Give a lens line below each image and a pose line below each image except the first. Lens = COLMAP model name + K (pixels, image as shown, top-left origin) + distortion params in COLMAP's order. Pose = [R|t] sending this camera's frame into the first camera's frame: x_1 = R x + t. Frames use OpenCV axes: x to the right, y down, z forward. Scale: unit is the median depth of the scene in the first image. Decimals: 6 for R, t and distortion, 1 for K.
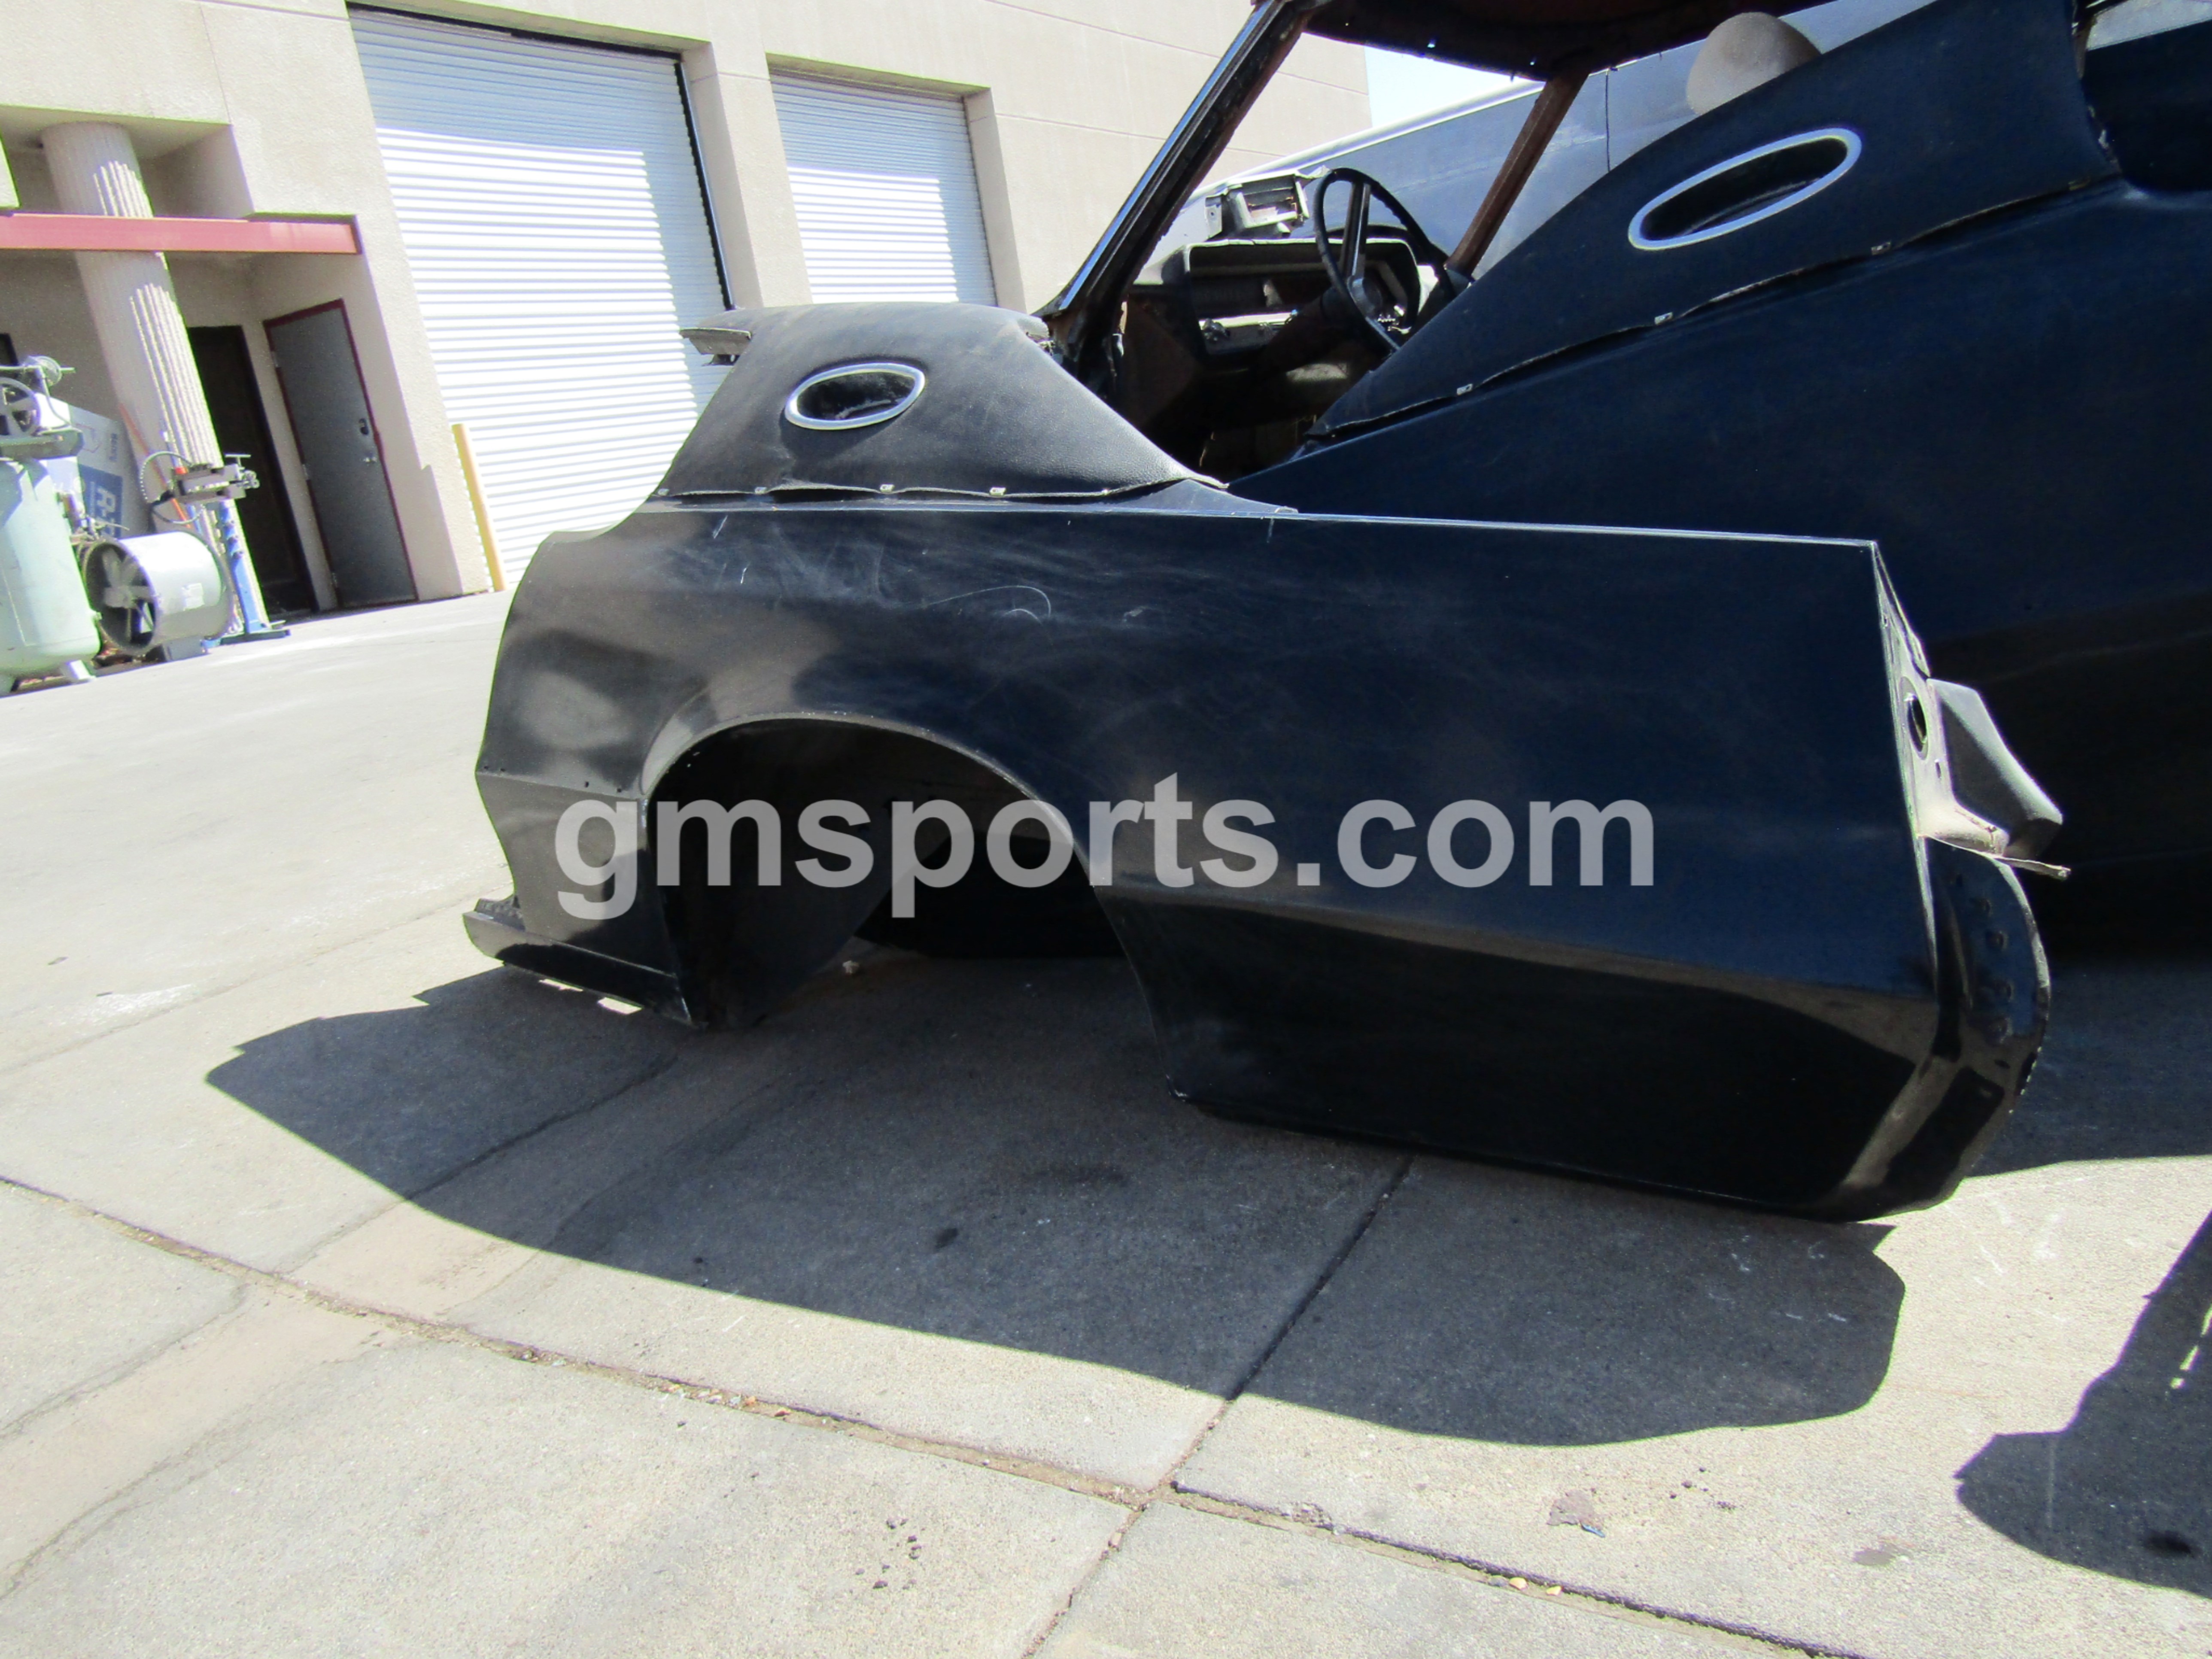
lens RADIAL K [[1574.5, 0, 1113.1], [0, 1574.5, 843.0], [0, 0, 1]] dist [0.000120, -0.000576]
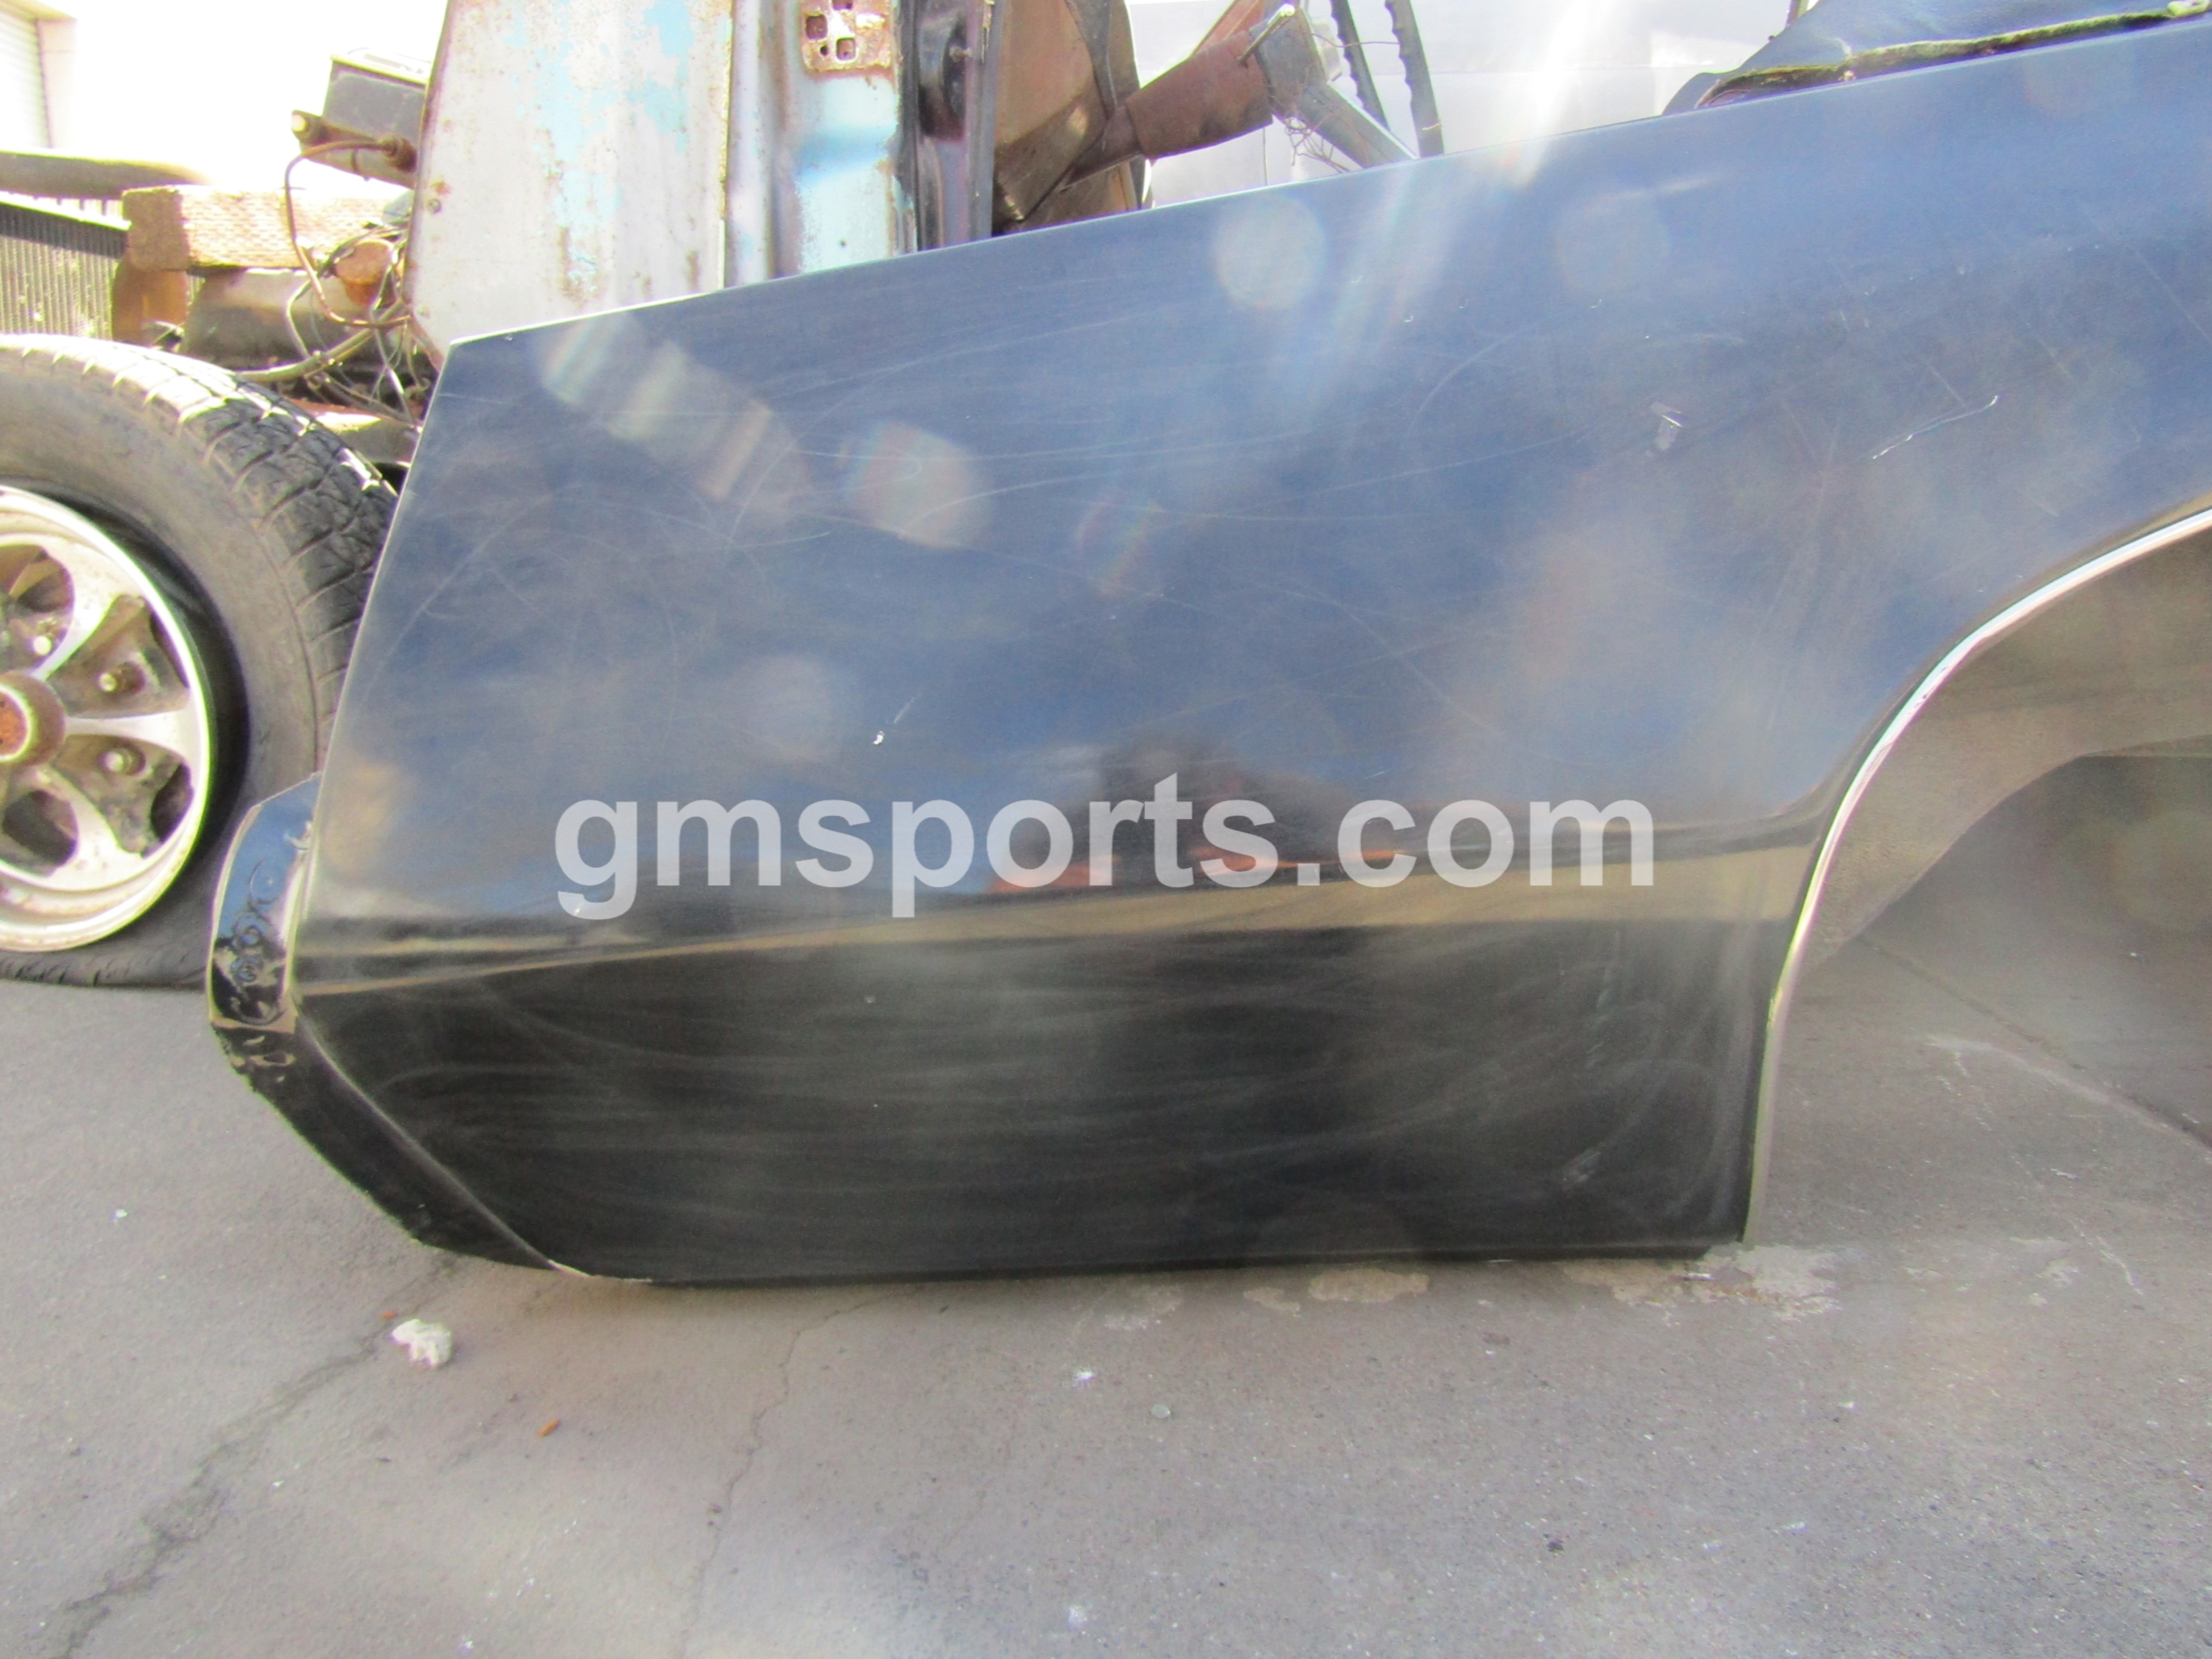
lens RADIAL K [[1574.5, 0, 1106.0], [0, 1574.5, 829.5], [0, 0, 1]] dist [-0.005228, 0.002559]
pose [[0.848904, 0.047339, 0.526423, -0.366226], [0.003615, 0.995438, -0.095345, 0.000201], [-0.528535, 0.082842, 0.844860, 1.016512]]
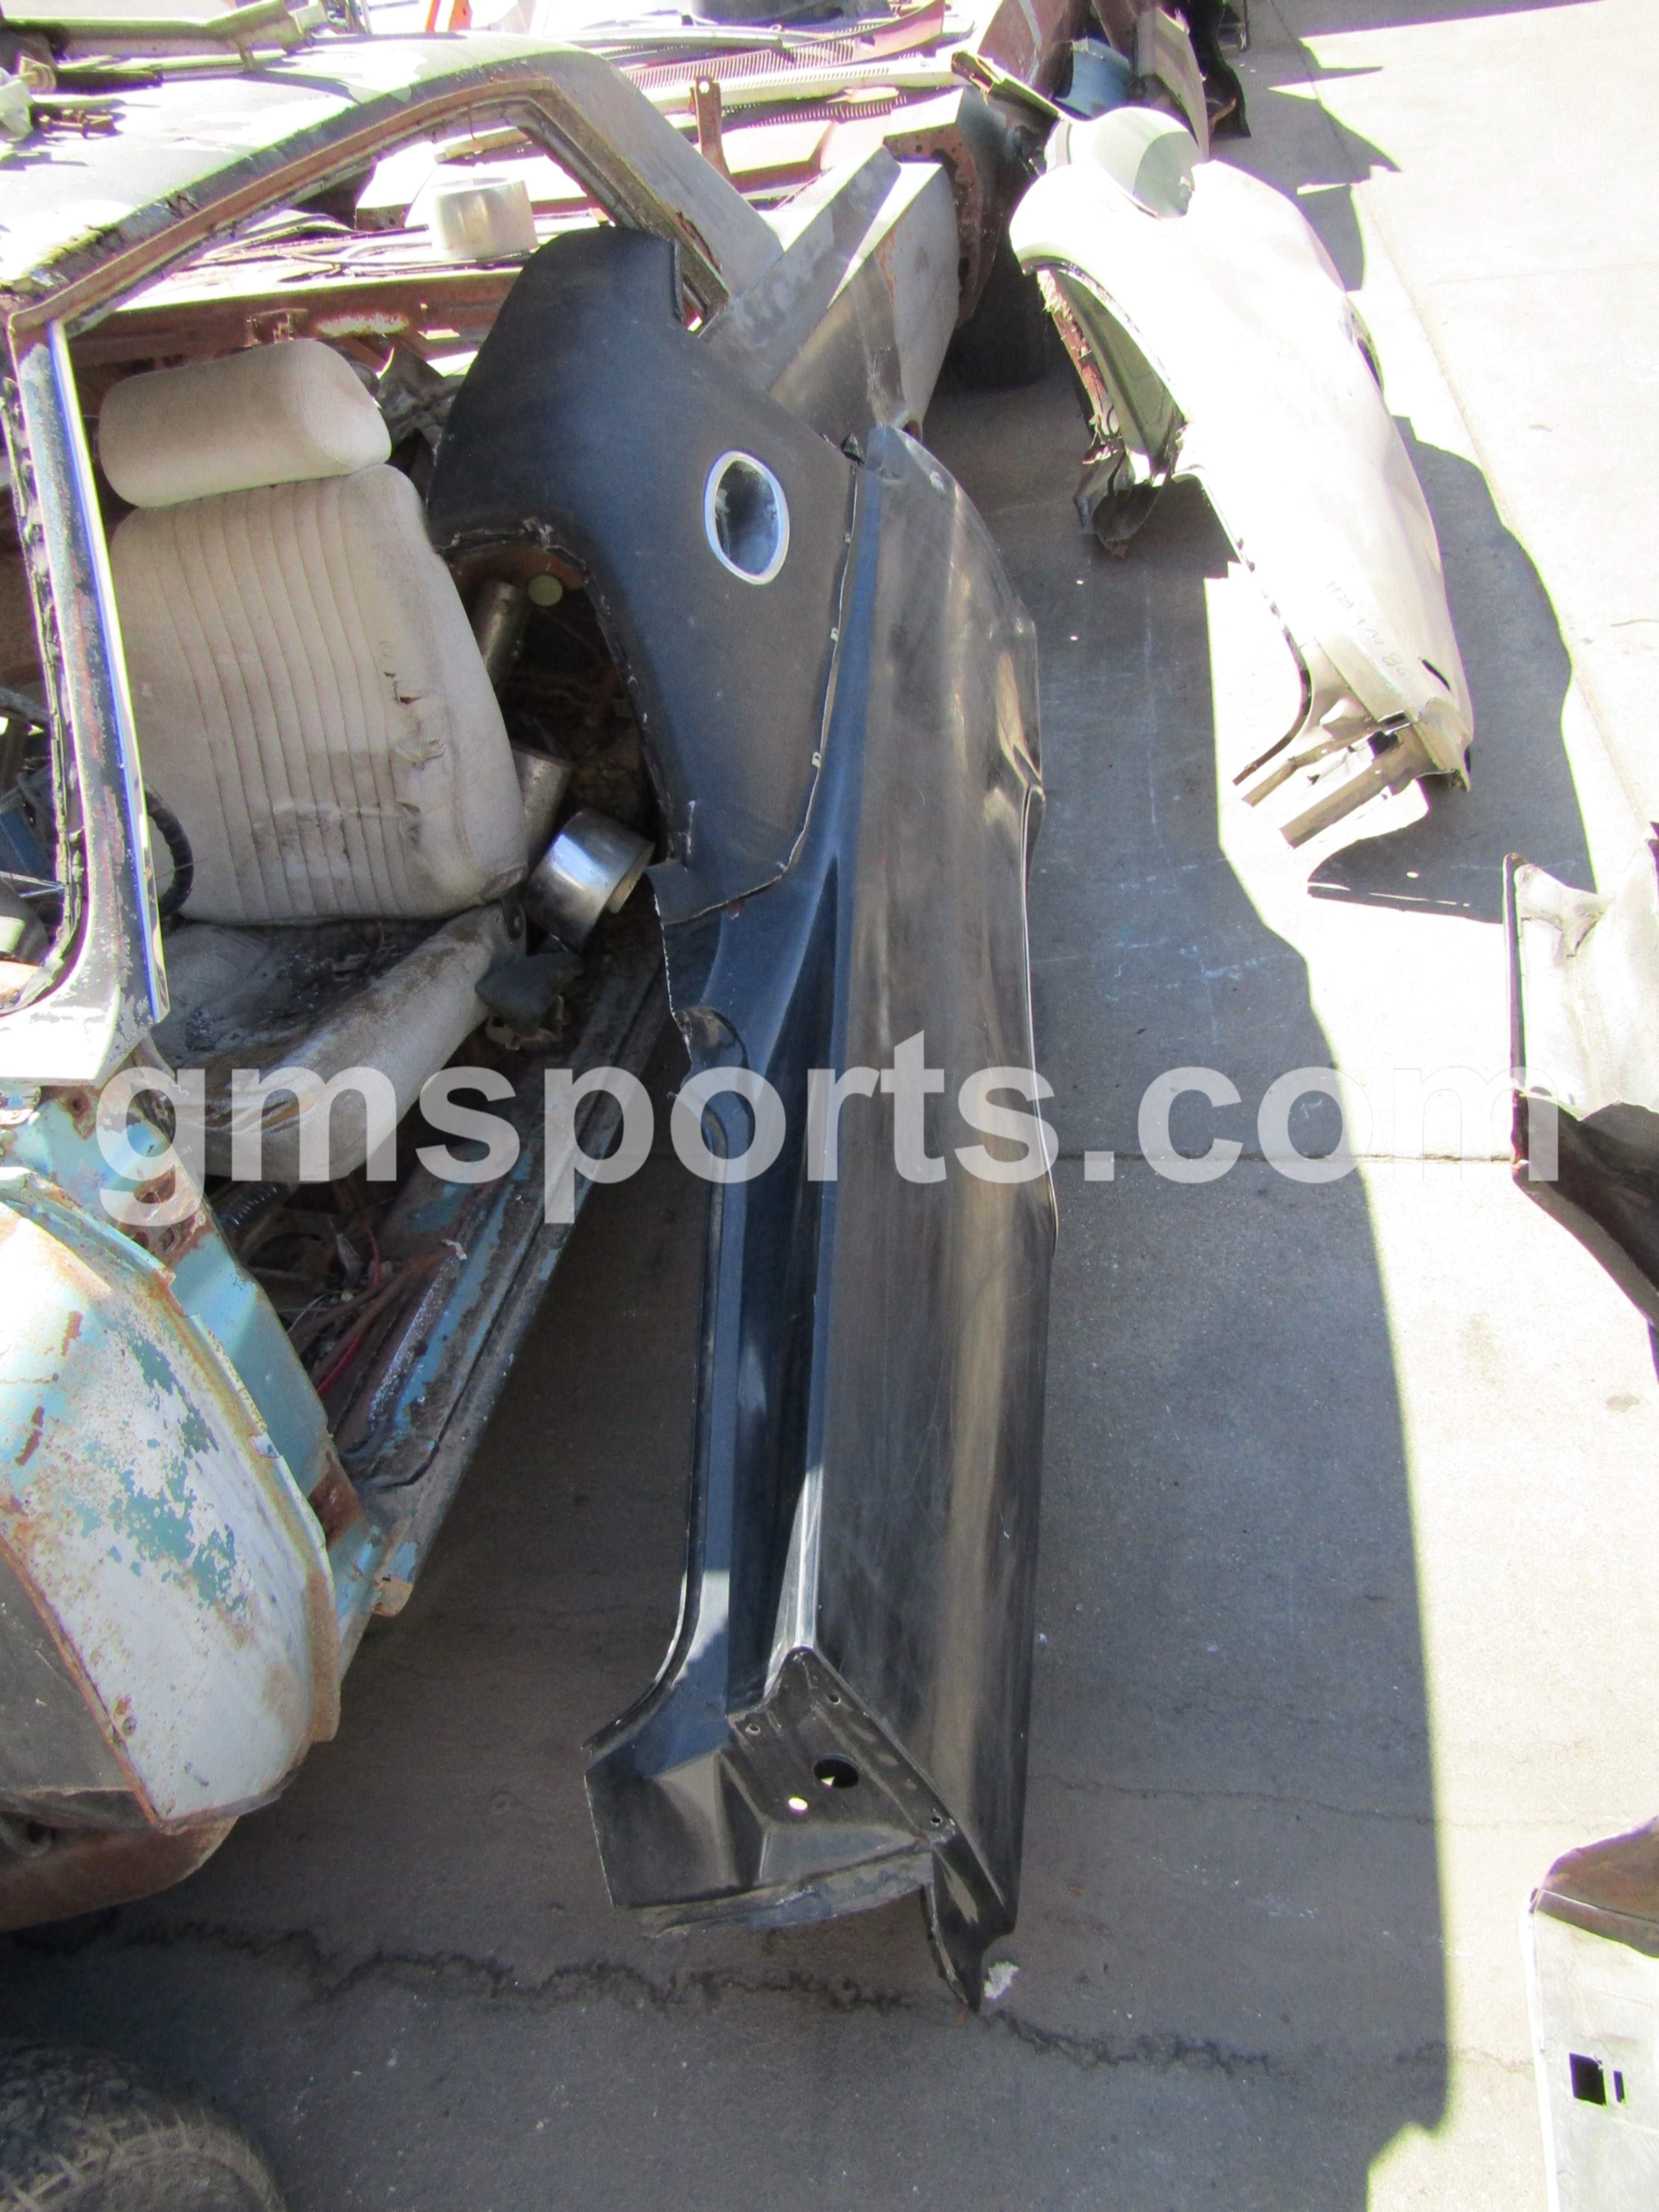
lens RADIAL K [[1563.7, 0, 850.5], [0, 1563.7, 1093.1], [0, 0, 1]] dist [-0.011973, -0.000899]
pose [[-0.362968, -0.422982, 0.830265, -0.789903], [0.407288, 0.729389, 0.549644, -0.814532], [-0.838076, 0.537660, -0.092469, 1.497892]]
